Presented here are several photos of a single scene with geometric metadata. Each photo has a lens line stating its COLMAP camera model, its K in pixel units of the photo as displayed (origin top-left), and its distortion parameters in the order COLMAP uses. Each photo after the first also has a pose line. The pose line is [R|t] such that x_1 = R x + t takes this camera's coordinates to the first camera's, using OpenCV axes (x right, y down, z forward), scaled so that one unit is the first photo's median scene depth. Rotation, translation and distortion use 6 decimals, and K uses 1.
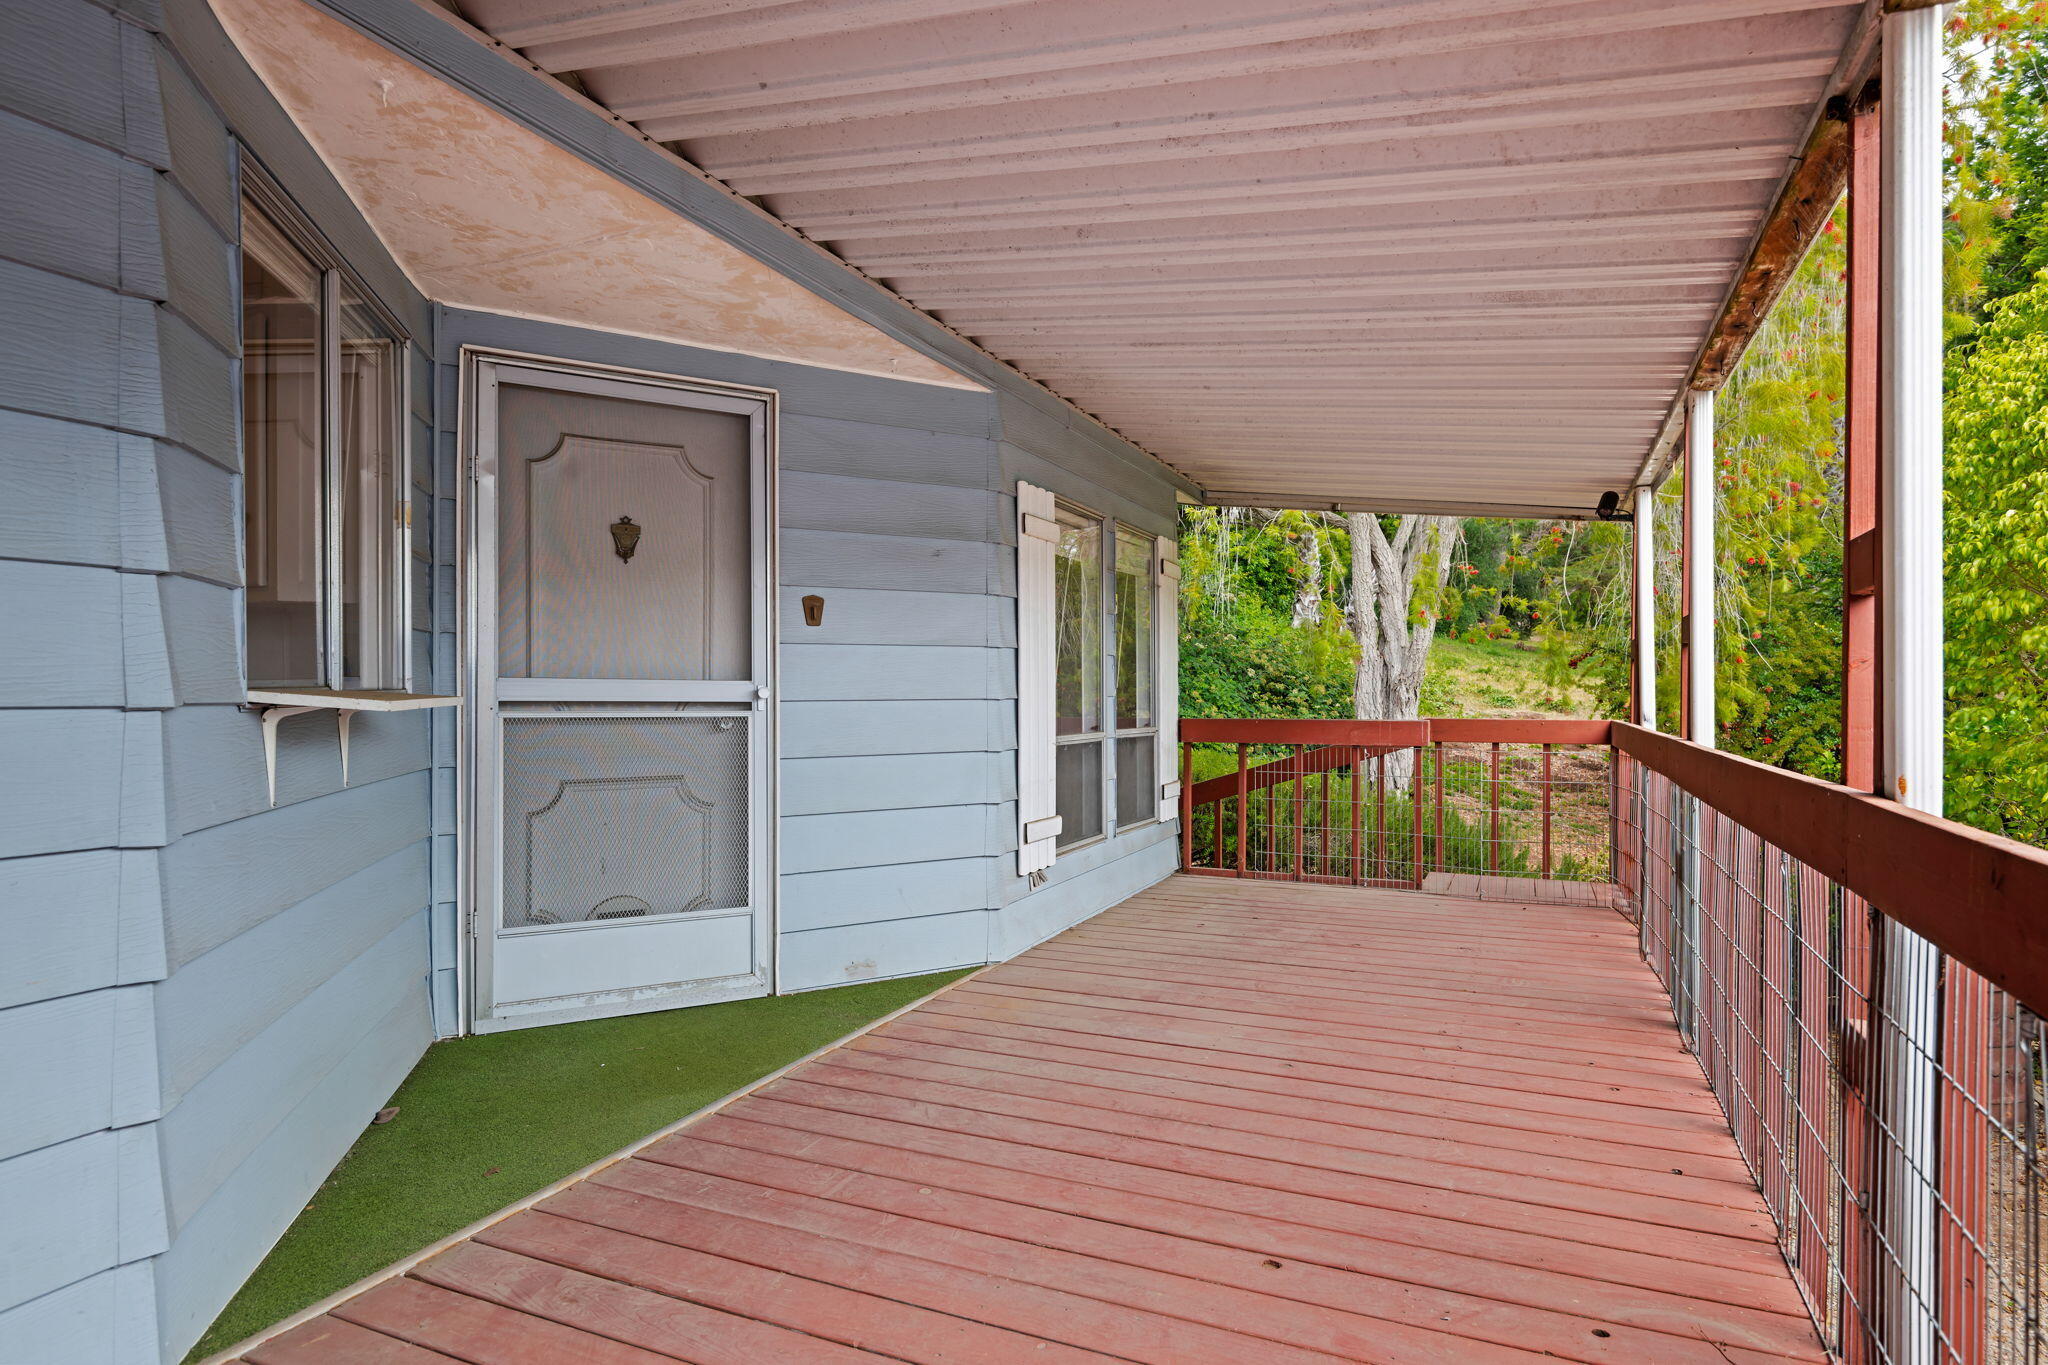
lens RADIAL K [[1117.9, 0, 1029.6], [0, 1117.9, 686.5], [0, 0, 1]] dist [0.001457, 0.000599]
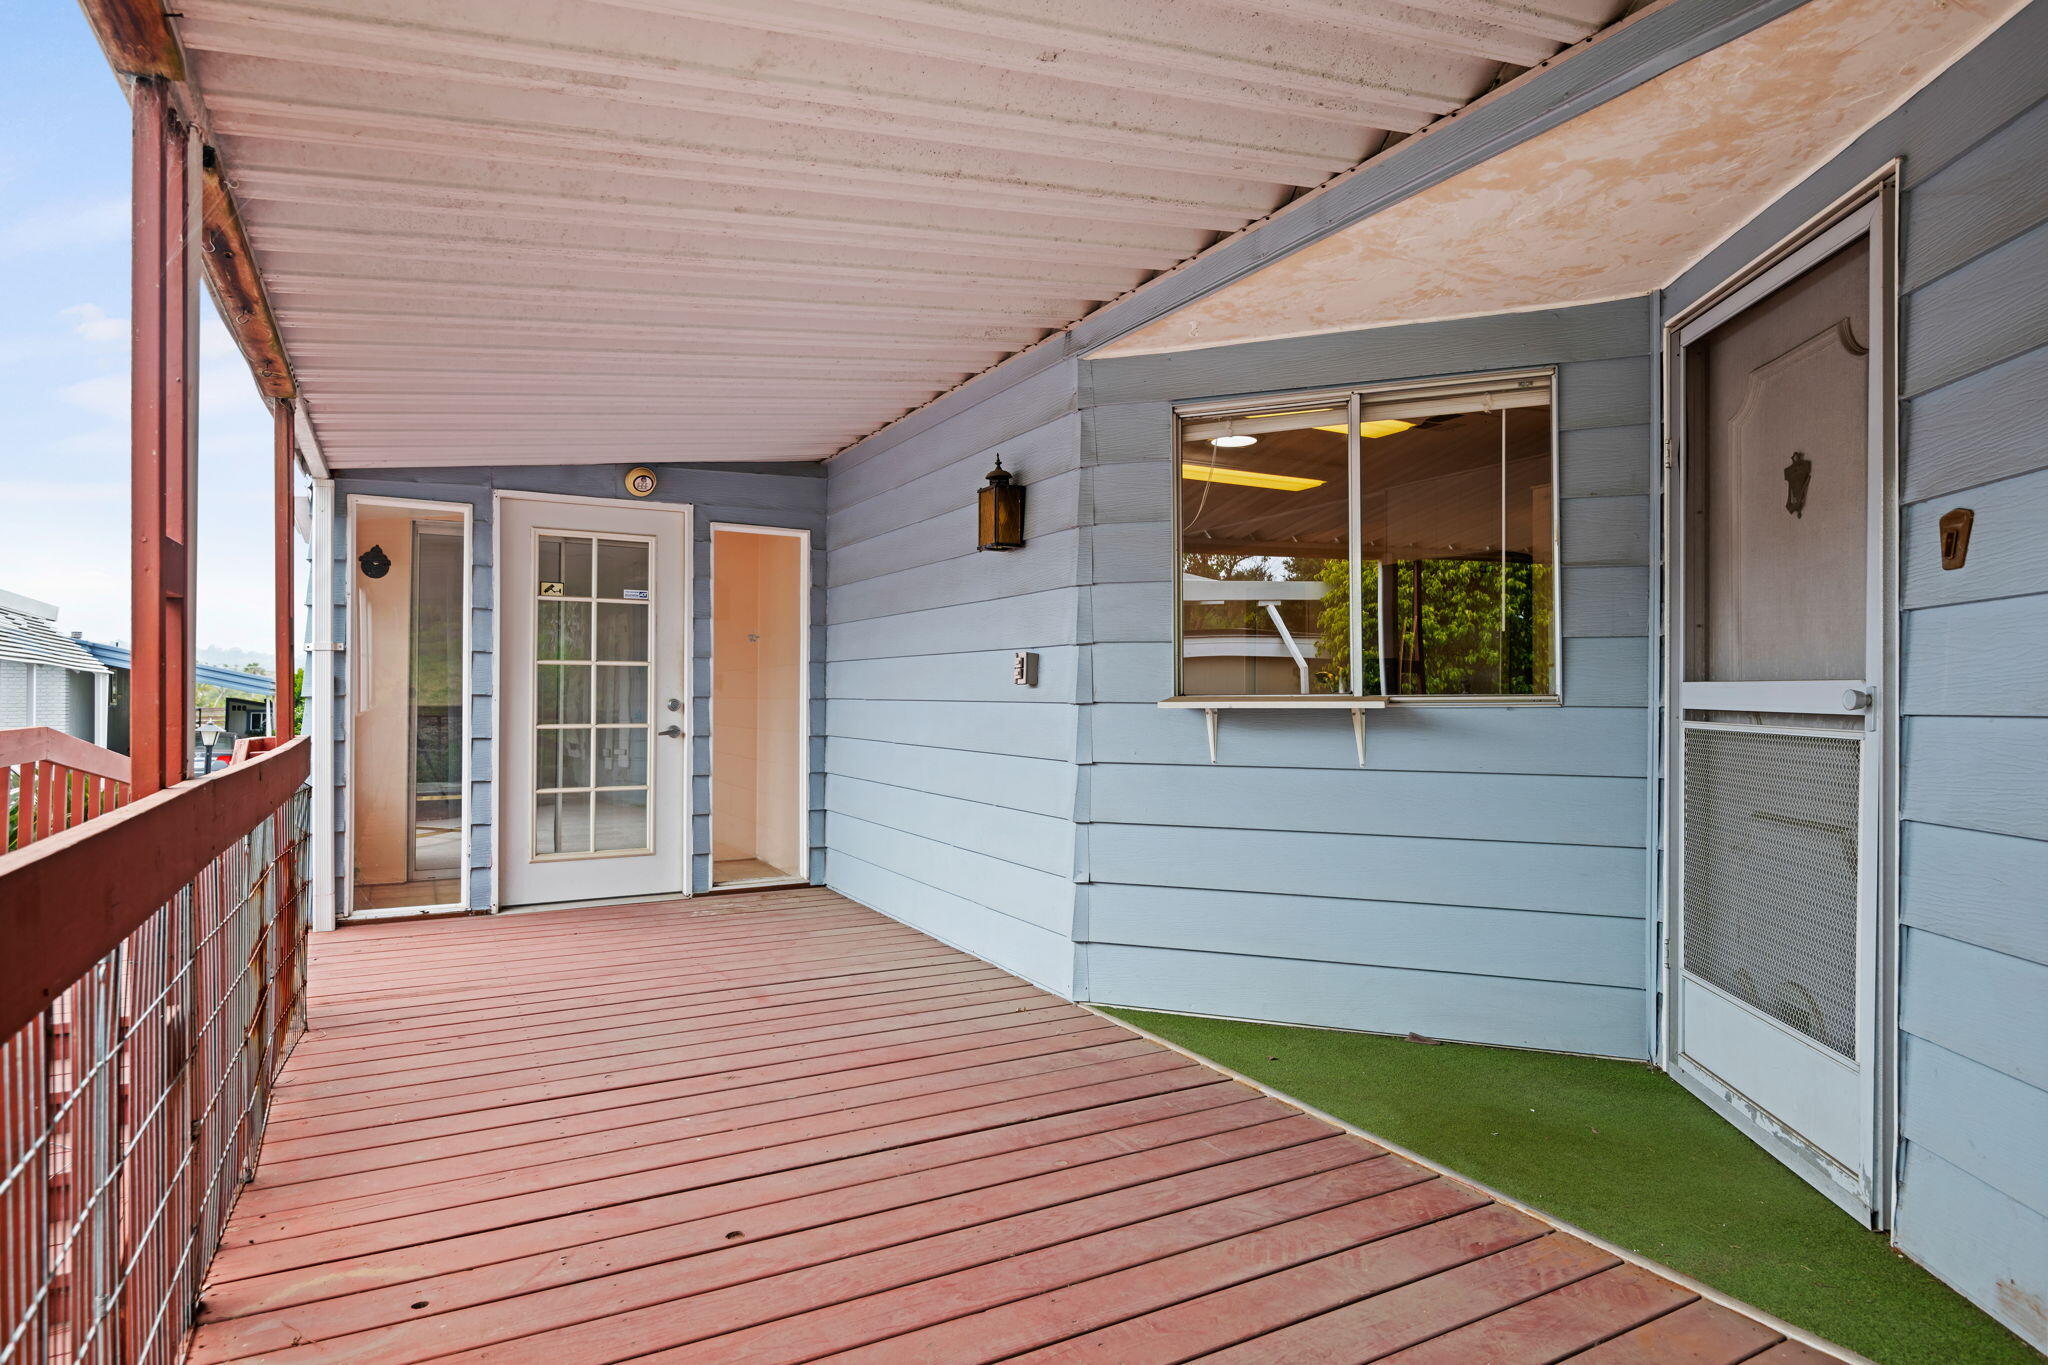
lens RADIAL K [[1117.9, 0, 1029.6], [0, 1117.9, 686.5], [0, 0, 1]] dist [0.001457, 0.000599]
pose [[-0.602694, -0.009353, -0.797918, 0.601952], [-0.000535, 0.999936, -0.011316, 0.006205], [0.797972, -0.006393, -0.602660, 1.248314]]
